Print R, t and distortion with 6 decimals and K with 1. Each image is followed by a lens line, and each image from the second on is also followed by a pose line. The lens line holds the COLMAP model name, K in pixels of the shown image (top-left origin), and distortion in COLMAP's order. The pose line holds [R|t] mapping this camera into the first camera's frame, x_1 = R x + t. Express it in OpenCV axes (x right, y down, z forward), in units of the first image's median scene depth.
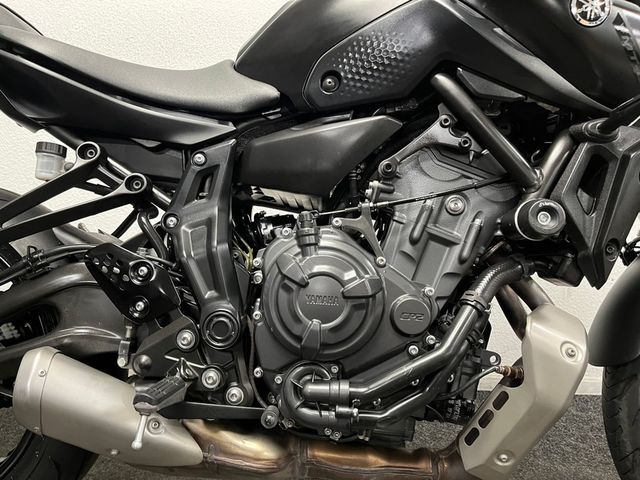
lens RADIAL K [[486.9, 0, 320.0], [0, 486.9, 240.0], [0, 0, 1]] dist [0.064801, -0.107674]
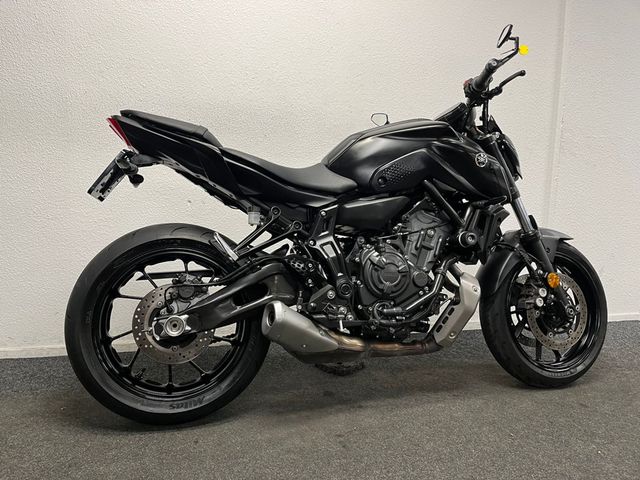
lens RADIAL K [[486.9, 0, 320.0], [0, 486.9, 240.0], [0, 0, 1]] dist [0.064801, -0.107674]
pose [[0.945110, -0.024087, 0.325865, -1.033139], [0.027560, 0.999602, -0.006046, -0.038380], [-0.325589, 0.014695, 0.945397, -1.106196]]
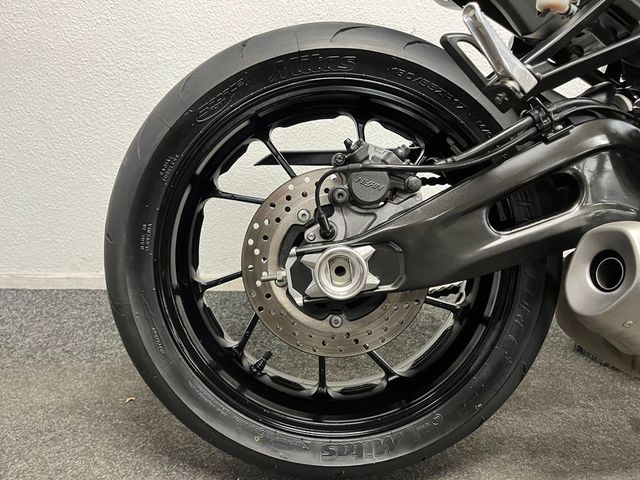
lens RADIAL K [[486.9, 0, 320.0], [0, 486.9, 240.0], [0, 0, 1]] dist [0.064801, -0.107674]
pose [[0.997158, -0.017462, 0.073288, -1.039235], [0.006844, 0.989744, 0.142692, 0.124838], [-0.075028, -0.141784, 0.987050, 0.255296]]
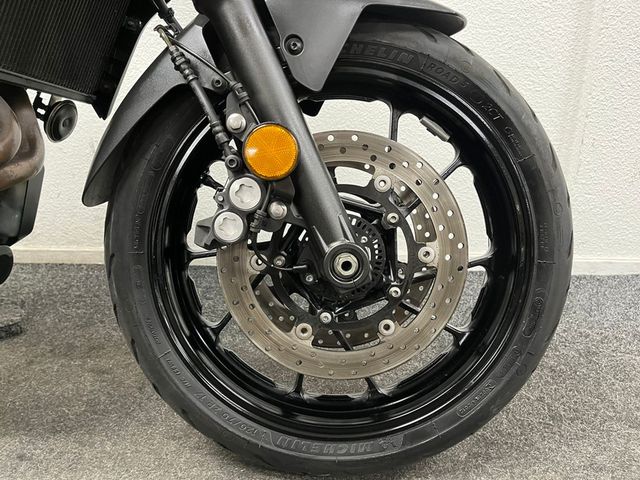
lens RADIAL K [[486.9, 0, 320.0], [0, 486.9, 240.0], [0, 0, 1]] dist [0.064801, -0.107674]
pose [[0.999895, -0.013358, -0.005654, 1.061164], [0.014163, 0.983235, 0.181790, 0.194700], [0.003131, -0.181851, 0.983321, 0.240974]]
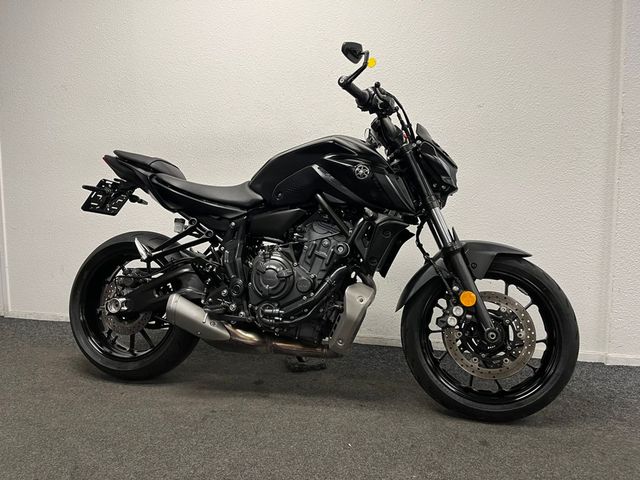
lens RADIAL K [[486.9, 0, 320.0], [0, 486.9, 240.0], [0, 0, 1]] dist [0.064801, -0.107674]
pose [[0.979041, 0.001485, -0.203657, 0.769825], [-0.009413, 0.999235, -0.037963, 0.009922], [0.203445, 0.039084, 0.978306, -1.498784]]
